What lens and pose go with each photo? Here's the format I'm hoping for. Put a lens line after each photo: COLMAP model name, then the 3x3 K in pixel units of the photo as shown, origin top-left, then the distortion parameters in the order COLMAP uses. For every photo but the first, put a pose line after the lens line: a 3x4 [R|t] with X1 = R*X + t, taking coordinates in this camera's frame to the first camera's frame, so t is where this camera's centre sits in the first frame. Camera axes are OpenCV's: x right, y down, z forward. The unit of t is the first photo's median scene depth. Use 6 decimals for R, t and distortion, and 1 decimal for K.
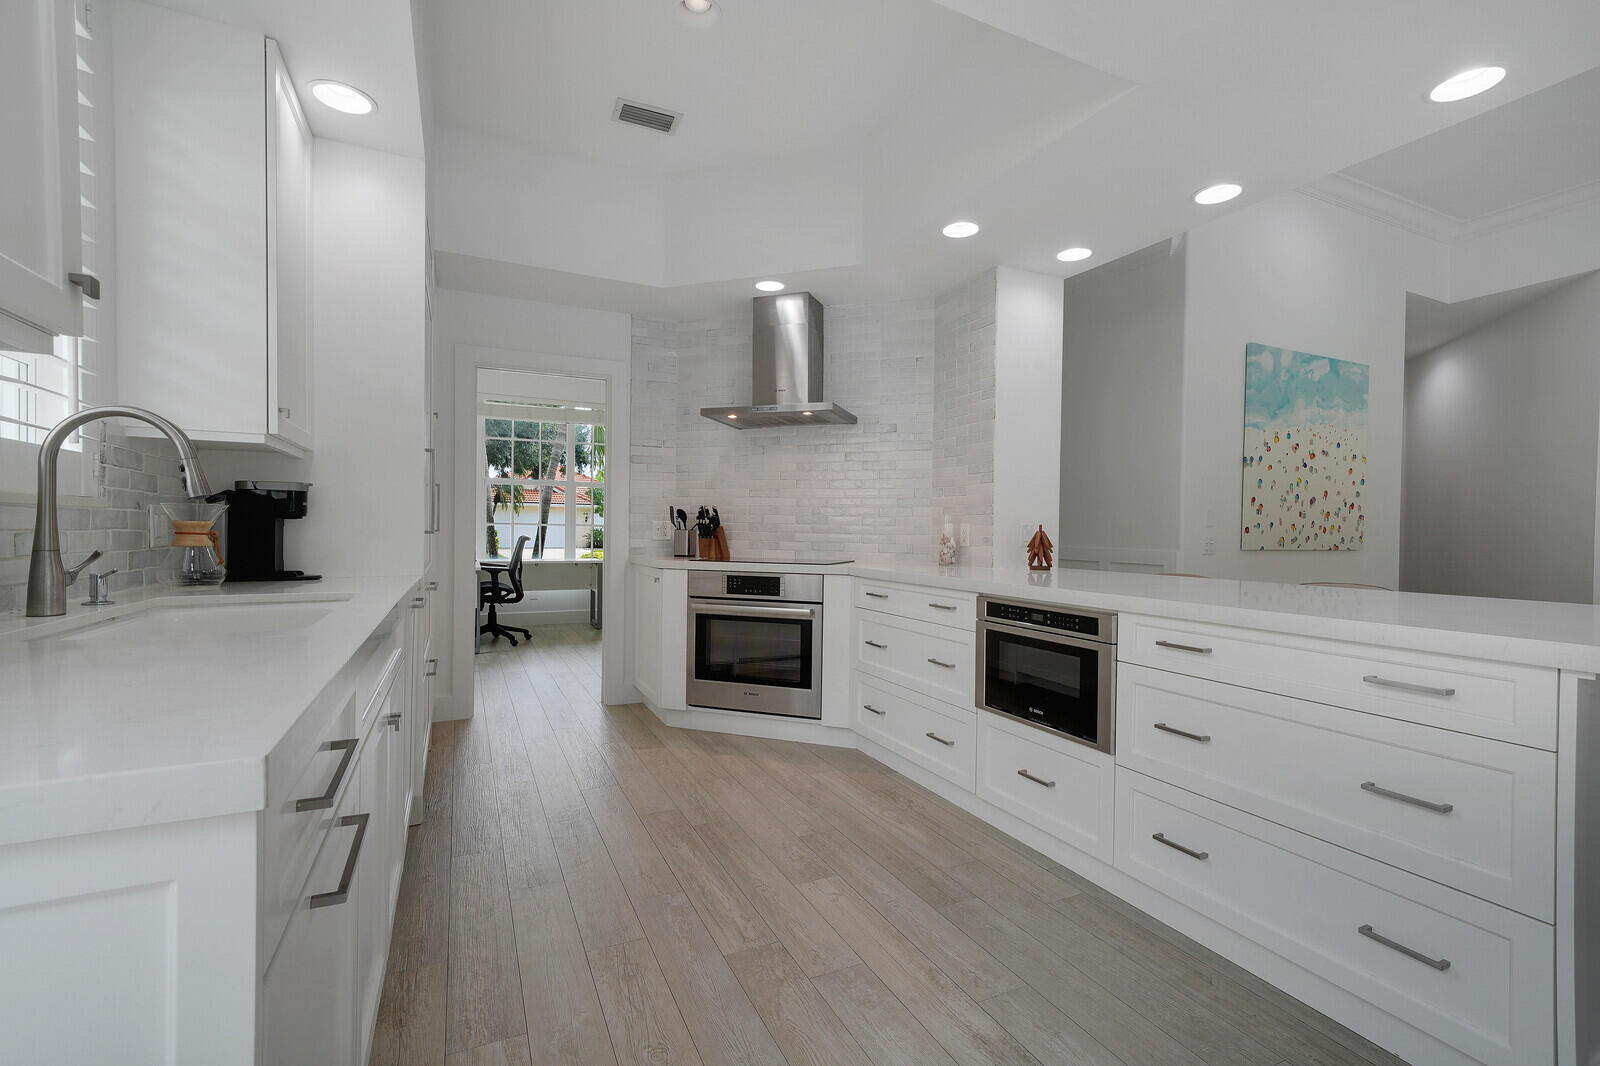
lens RADIAL K [[704.1, 0, 787.0], [0, 704.1, 536.3], [0, 0, 1]] dist [0.002239, 0.000009]
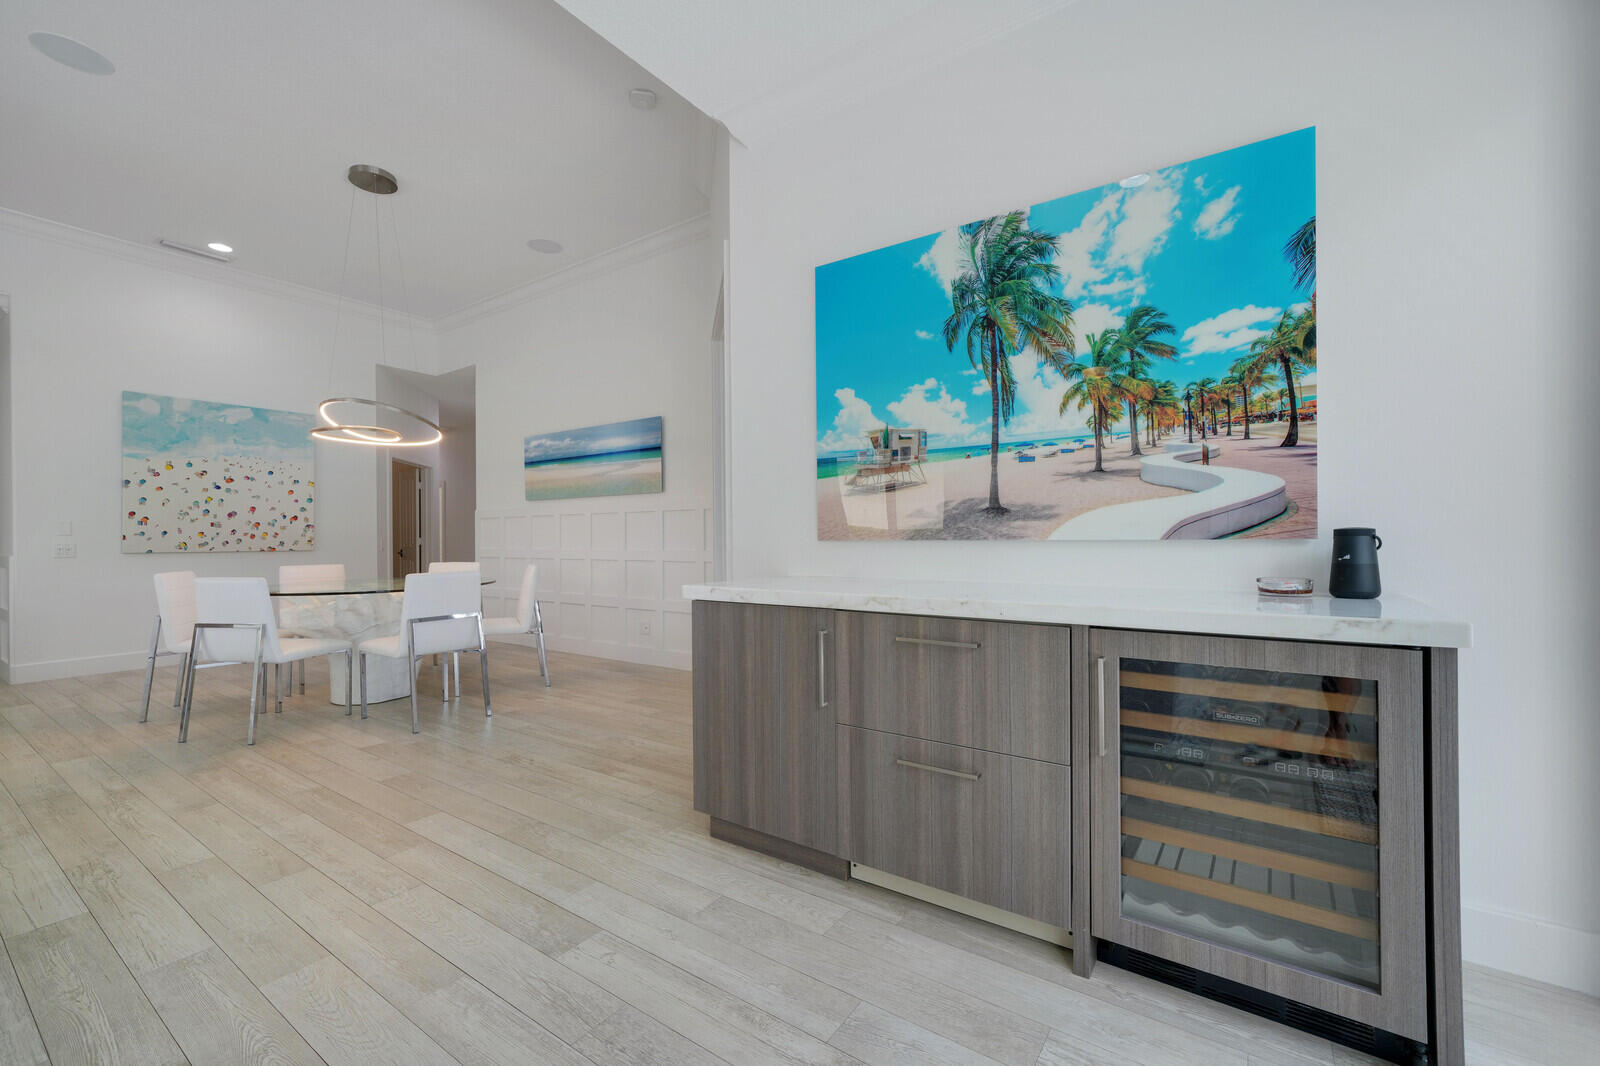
lens RADIAL K [[662.4, 0, 793.3], [0, 662.4, 535.4], [0, 0, 1]] dist [0.002146, -0.000043]
pose [[0.864275, -0.015837, 0.502770, 1.354937], [0.021527, 0.999753, -0.005514, 0.024788], [-0.502558, 0.015589, 0.864403, -0.797963]]
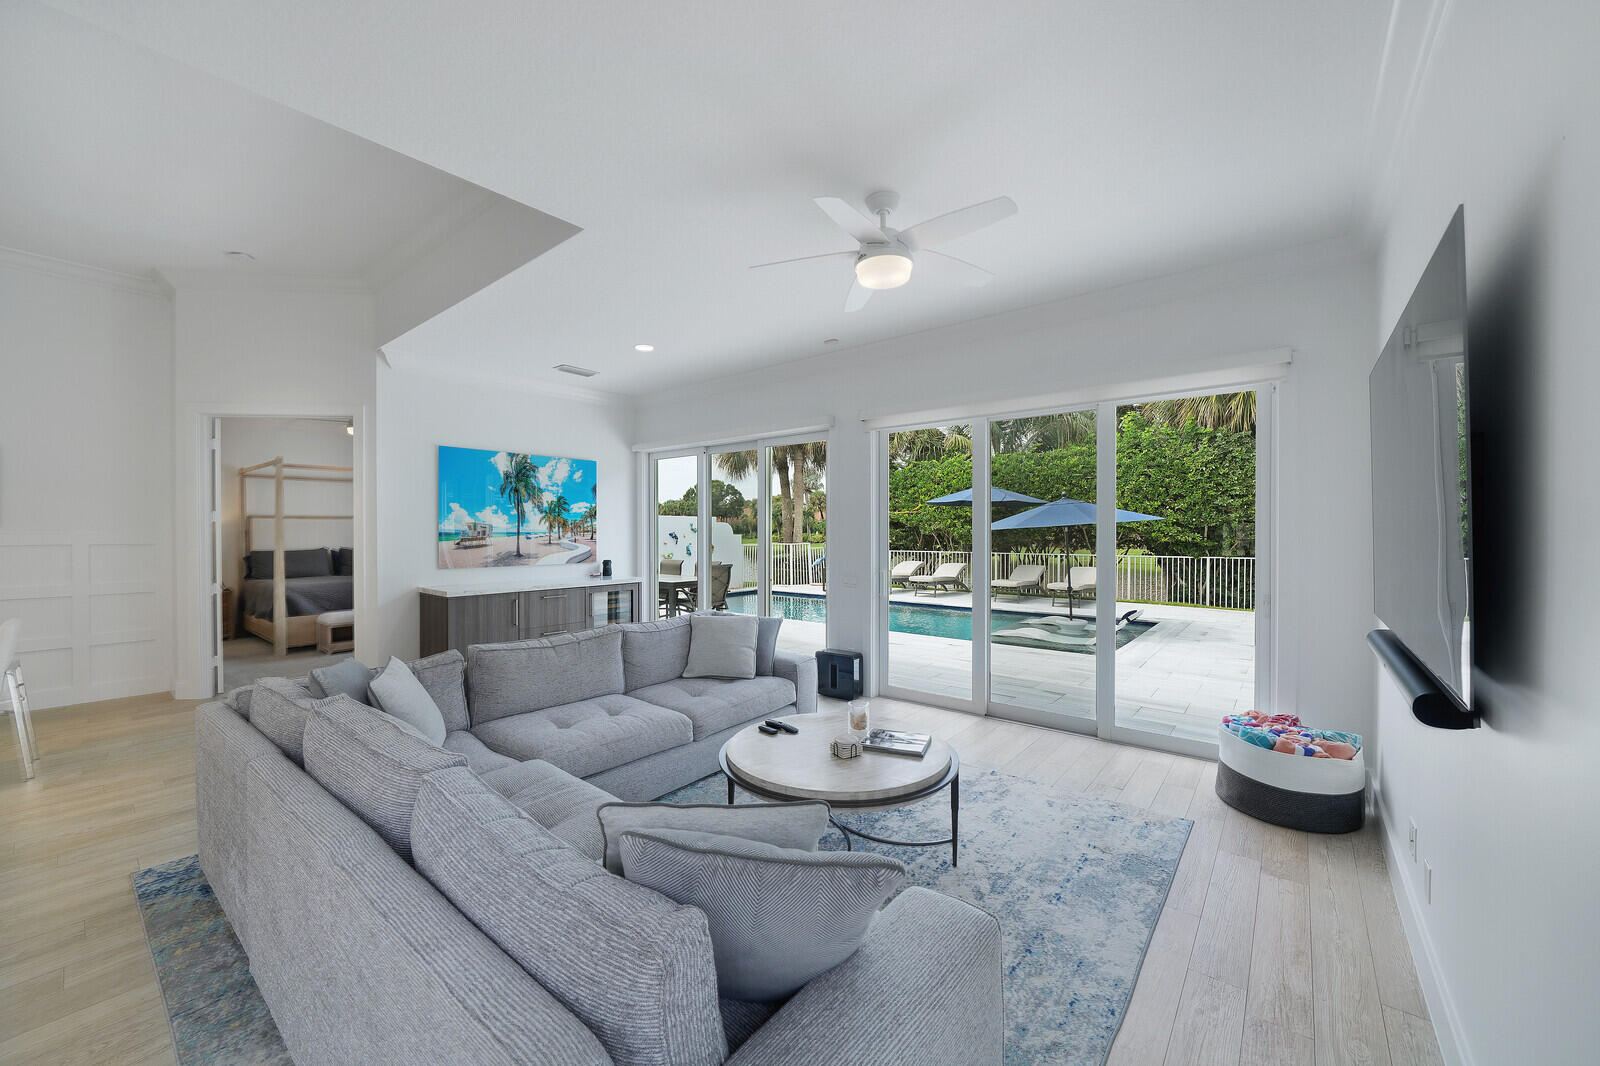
lens RADIAL K [[611.7, 0, 798.2], [0, 611.7, 530.6], [0, 0, 1]] dist [-0.007294, 0.000199]
pose [[-0.435939, -0.011987, 0.899896, 0.016021], [0.004523, 0.999869, 0.015509, -0.087949], [-0.899965, 0.010831, -0.435828, -0.315979]]
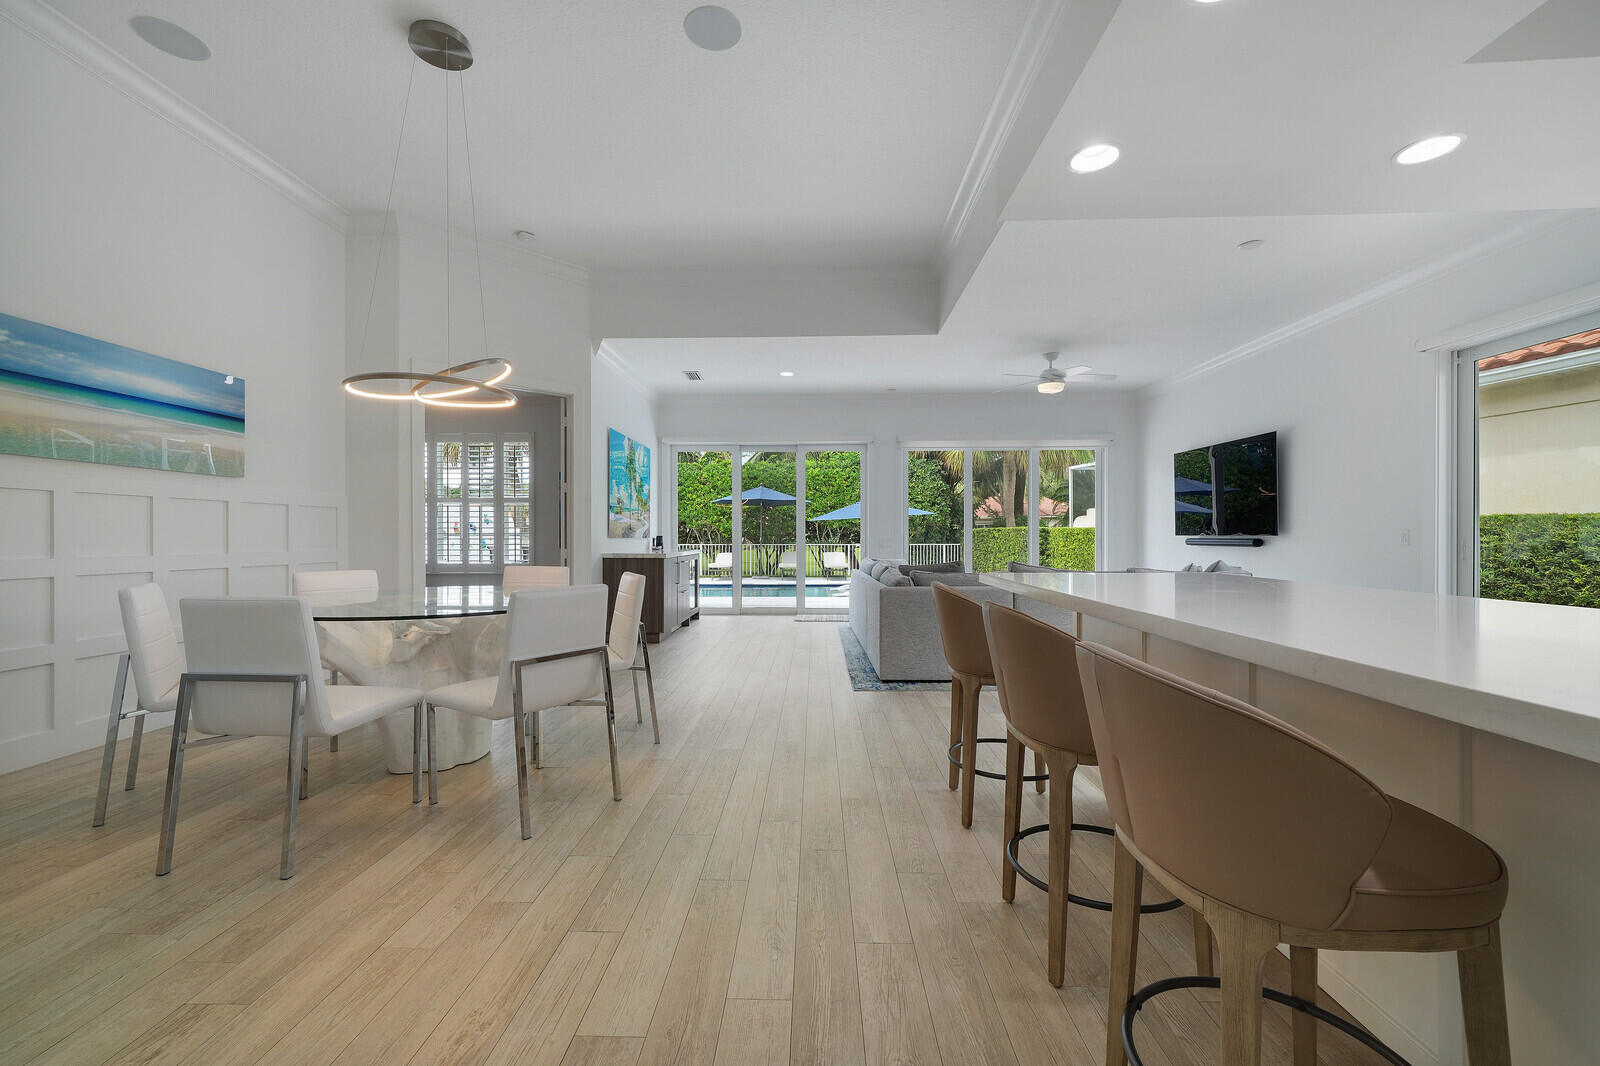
lens RADIAL K [[652.1, 0, 797.0], [0, 652.1, 538.1], [0, 0, 1]] dist [-0.007602, 0.005293]
pose [[-0.895488, -0.011818, 0.444929, 0.487576], [-0.005105, 0.999854, 0.016283, -0.005328], [-0.445056, 0.012309, -0.895418, 1.207982]]
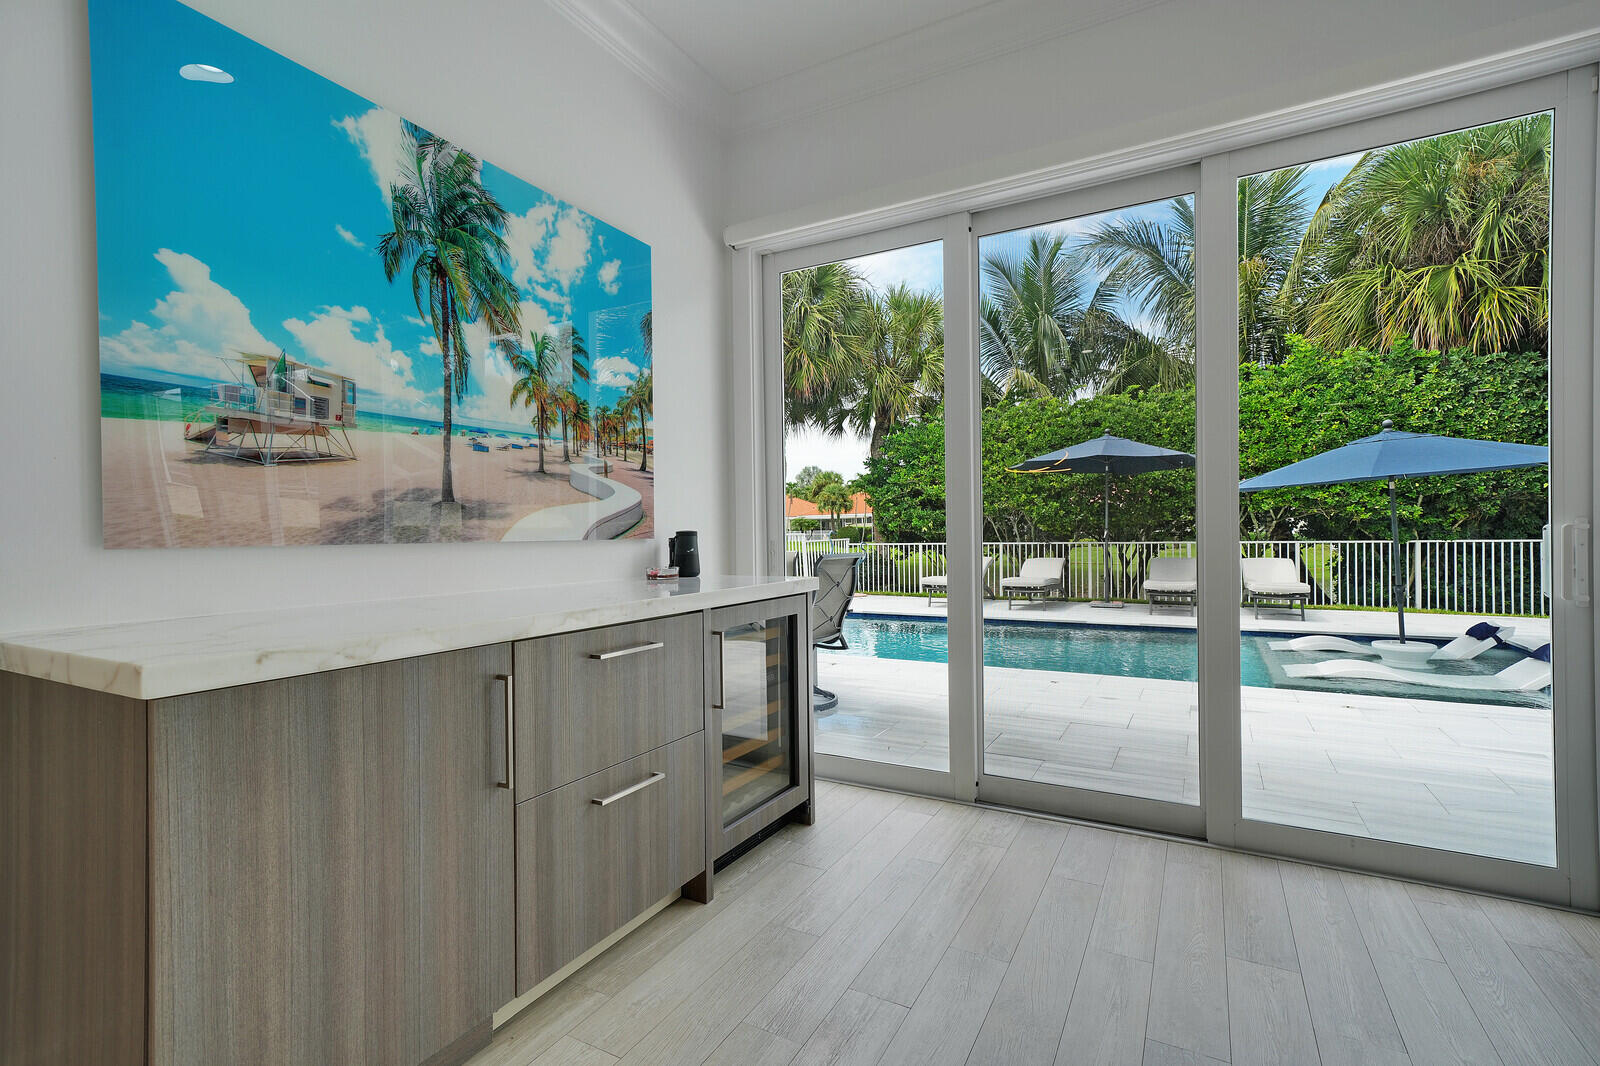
lens RADIAL K [[736.8, 0, 800.0], [0, 736.8, 533.0], [0, 0, 1]] dist [0.013680, 0.000109]
pose [[-0.595485, -0.005138, 0.803350, 1.224276], [0.013136, 0.999784, 0.016132, 0.017119], [-0.803259, 0.020160, -0.595289, -0.233979]]
